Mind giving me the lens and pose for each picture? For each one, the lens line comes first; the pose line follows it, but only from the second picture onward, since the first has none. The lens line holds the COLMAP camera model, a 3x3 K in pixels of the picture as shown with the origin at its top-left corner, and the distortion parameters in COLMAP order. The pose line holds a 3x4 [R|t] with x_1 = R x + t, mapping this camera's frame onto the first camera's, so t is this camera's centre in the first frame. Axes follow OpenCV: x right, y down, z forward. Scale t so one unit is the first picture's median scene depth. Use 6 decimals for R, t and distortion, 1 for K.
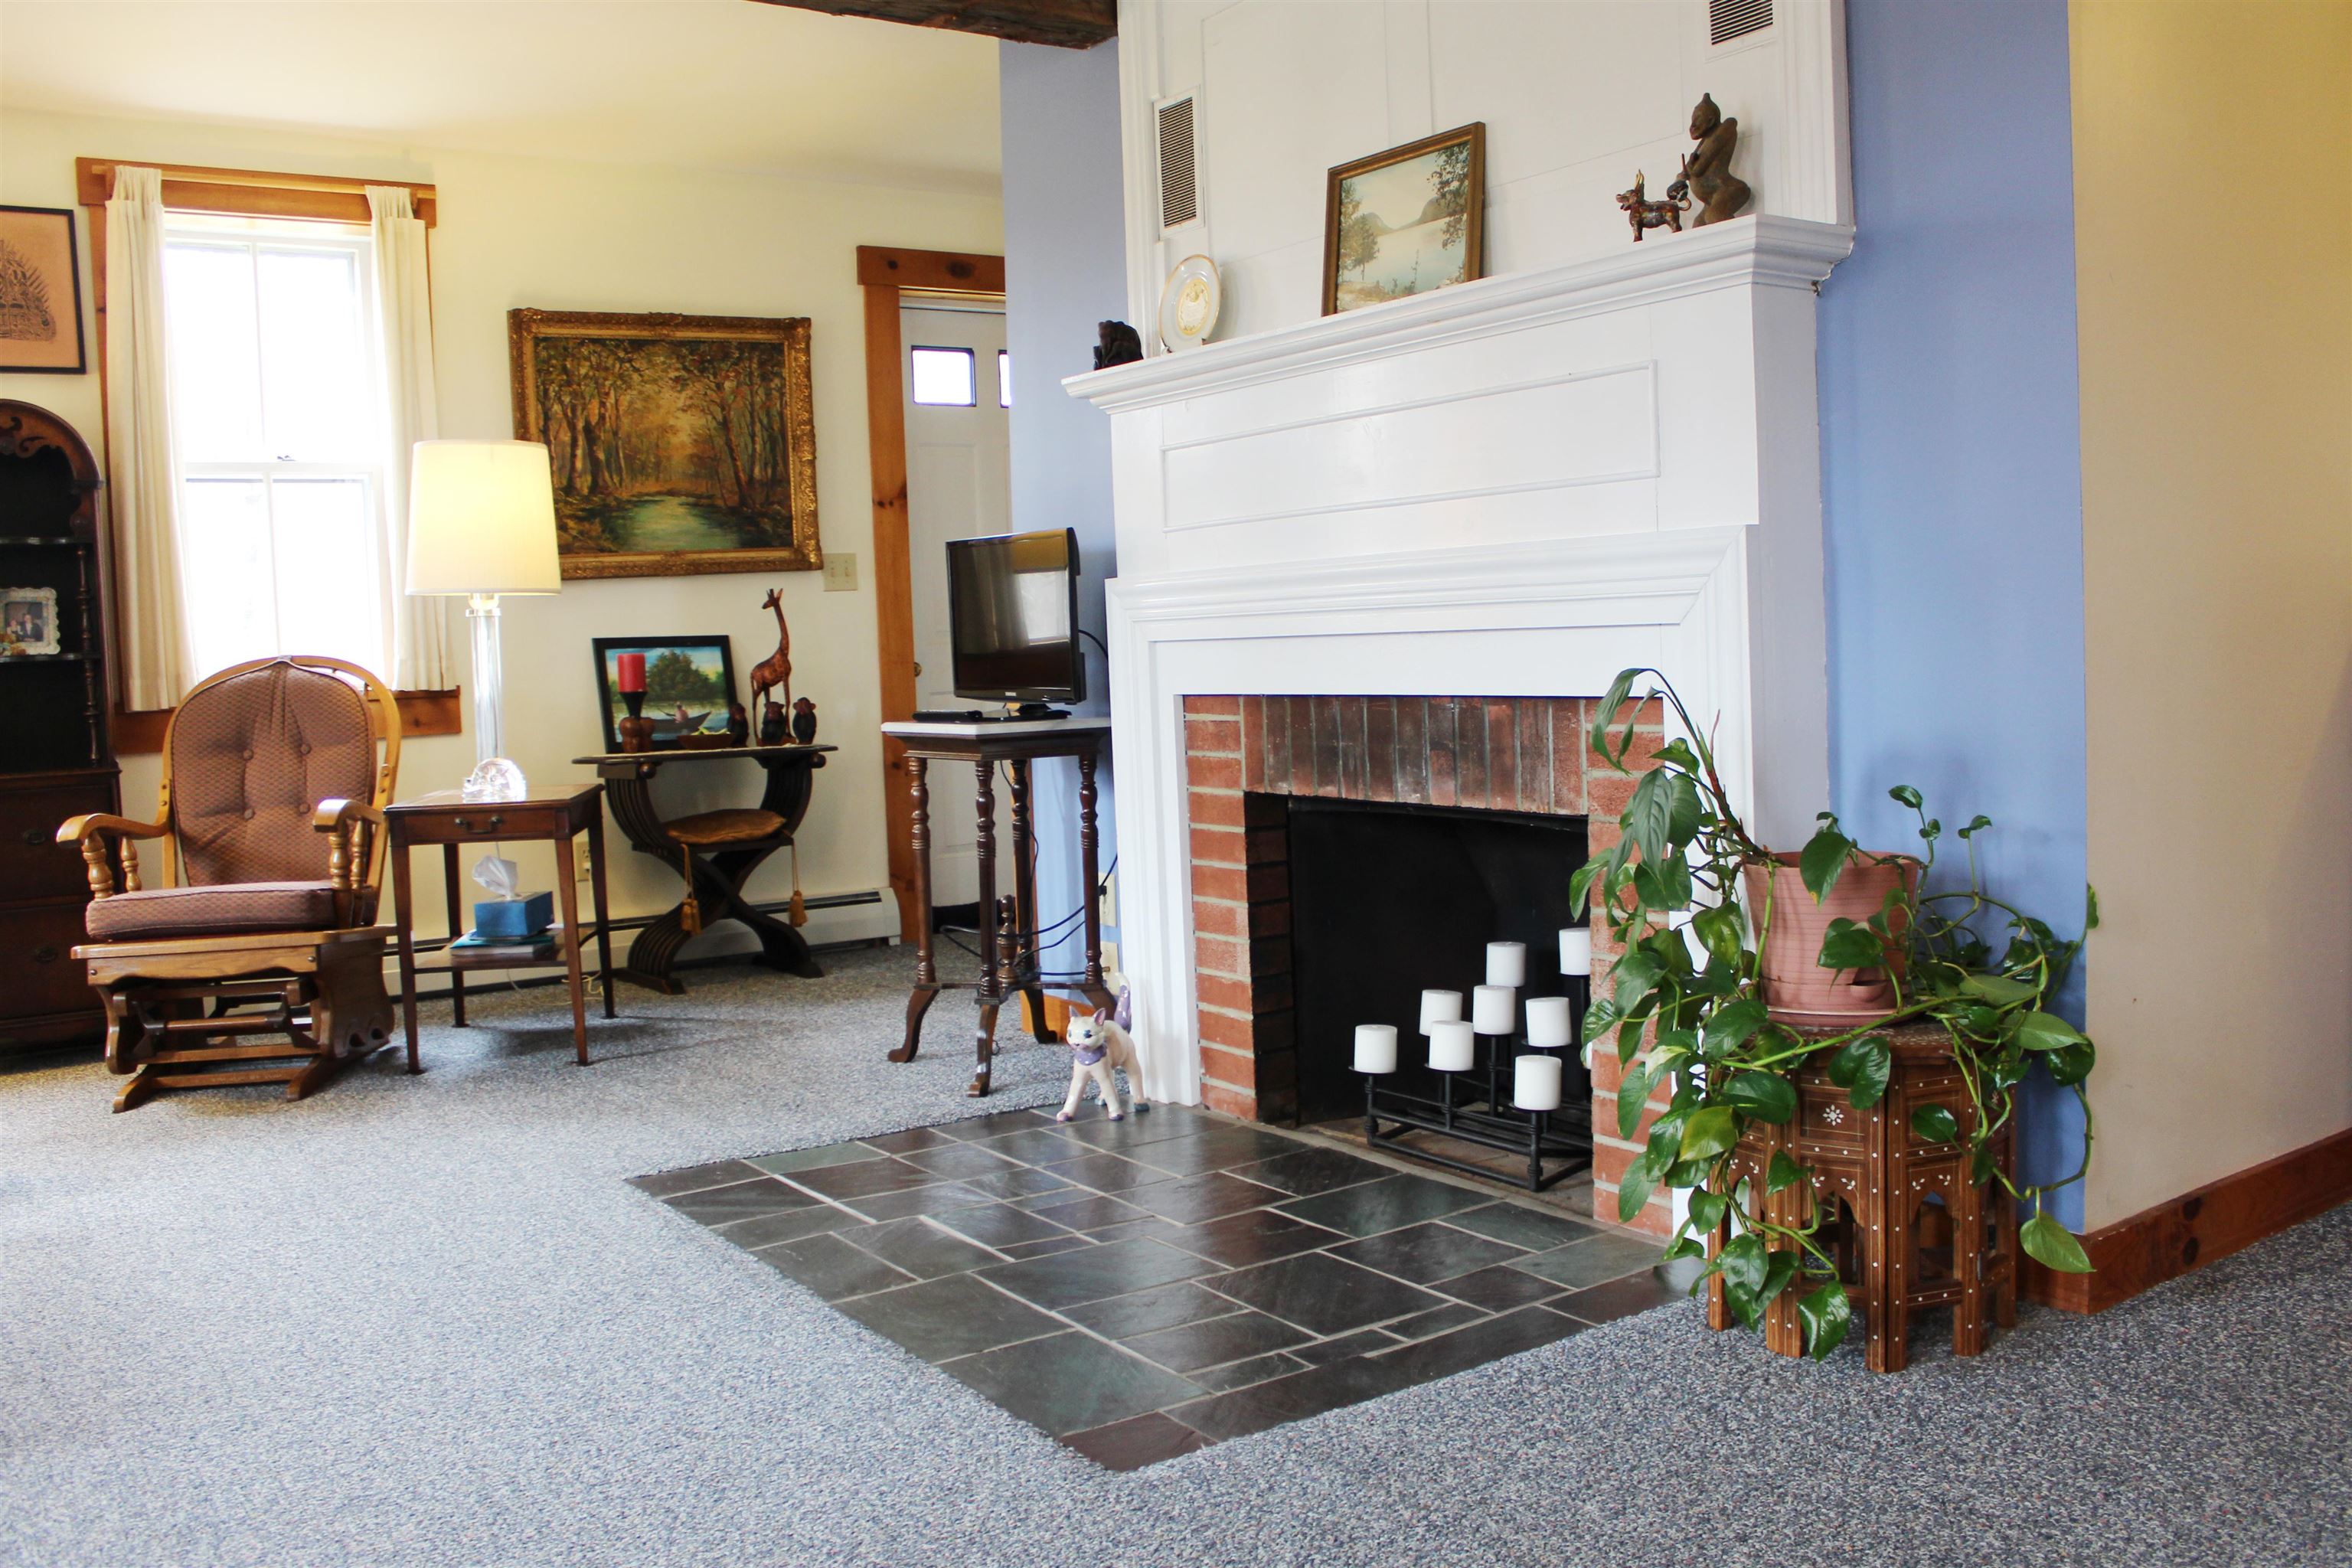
lens RADIAL K [[2043.9, 0, 1172.1], [0, 2043.9, 788.1], [0, 0, 1]] dist [-0.140984, 0.123118]
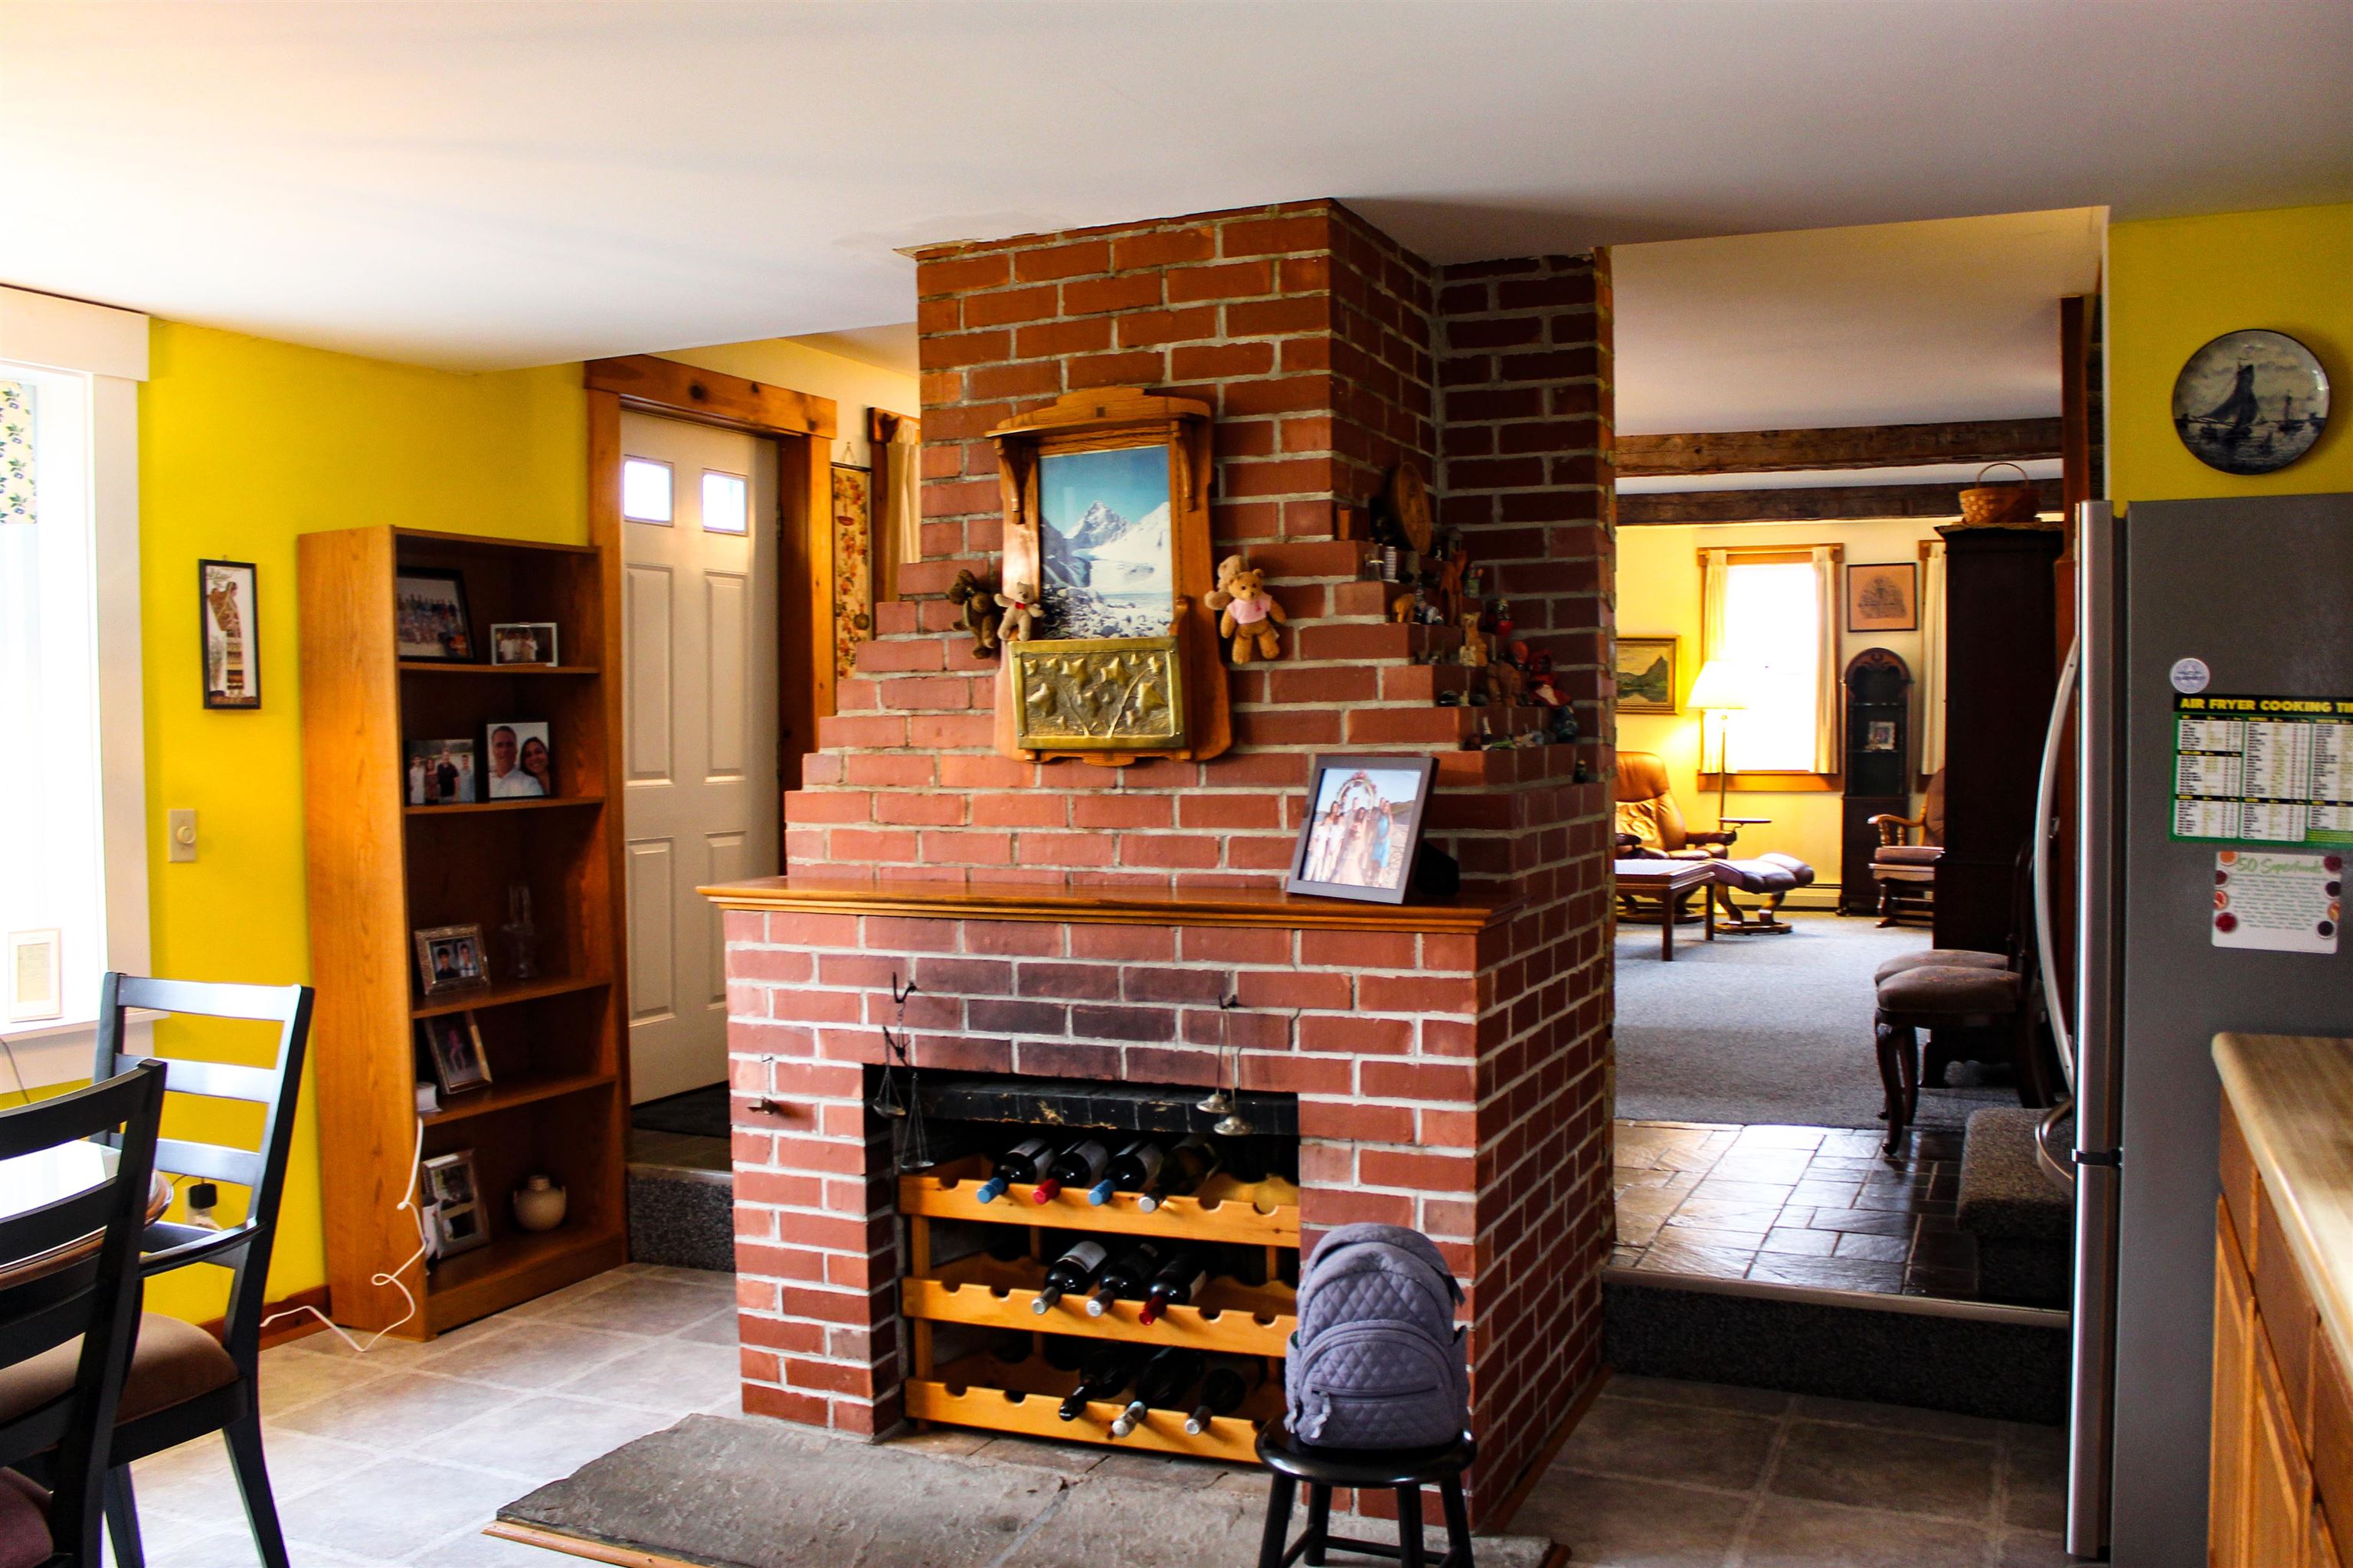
lens RADIAL K [[2044.8, 0, 1176.9], [0, 2044.8, 785.8], [0, 0, 1]] dist [-0.140984, 0.123118]
pose [[0.536495, 0.059380, -0.841812, 1.176812], [-0.081362, 0.996514, 0.018440, 0.002926], [0.839972, 0.058598, 0.539456, -1.200658]]
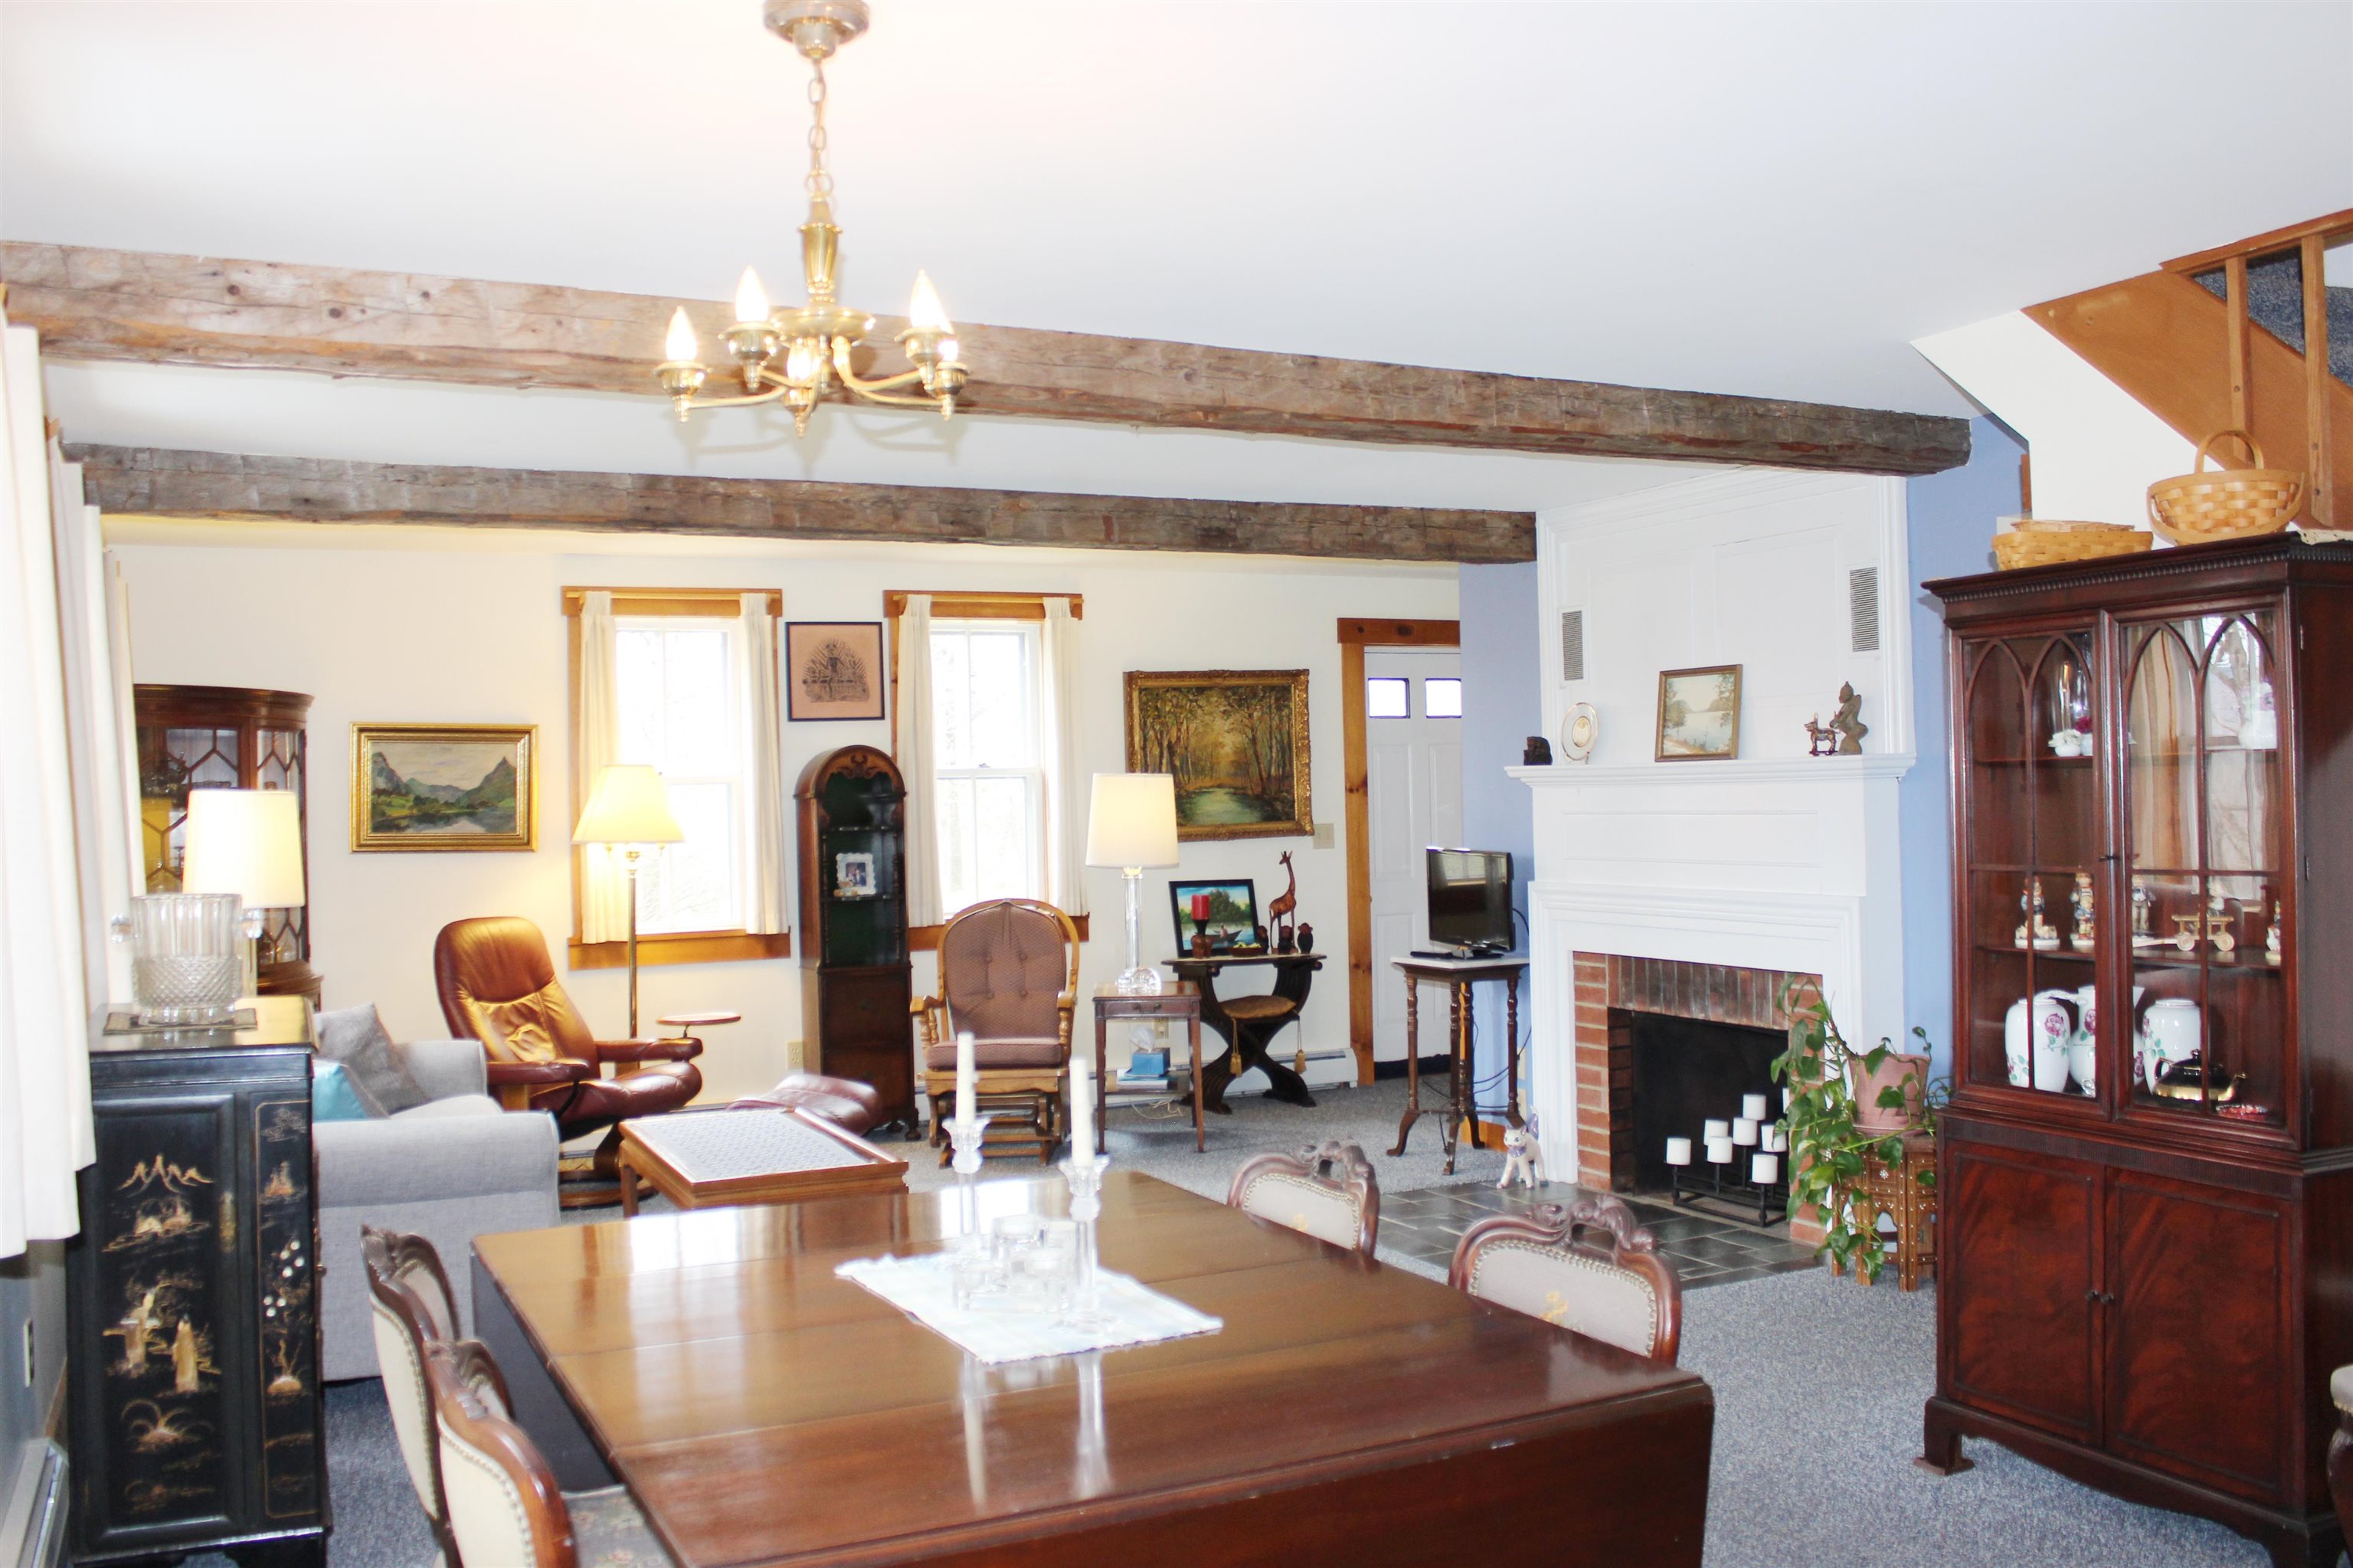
lens RADIAL K [[2044.8, 0, 1187.5], [0, 2044.8, 784.4], [0, 0, 1]] dist [-0.140984, 0.123118]
pose [[0.989311, 0.014737, -0.145071, -0.065127], [-0.025435, 0.997068, -0.072165, -0.048255], [0.143583, 0.075084, 0.986786, -0.732071]]
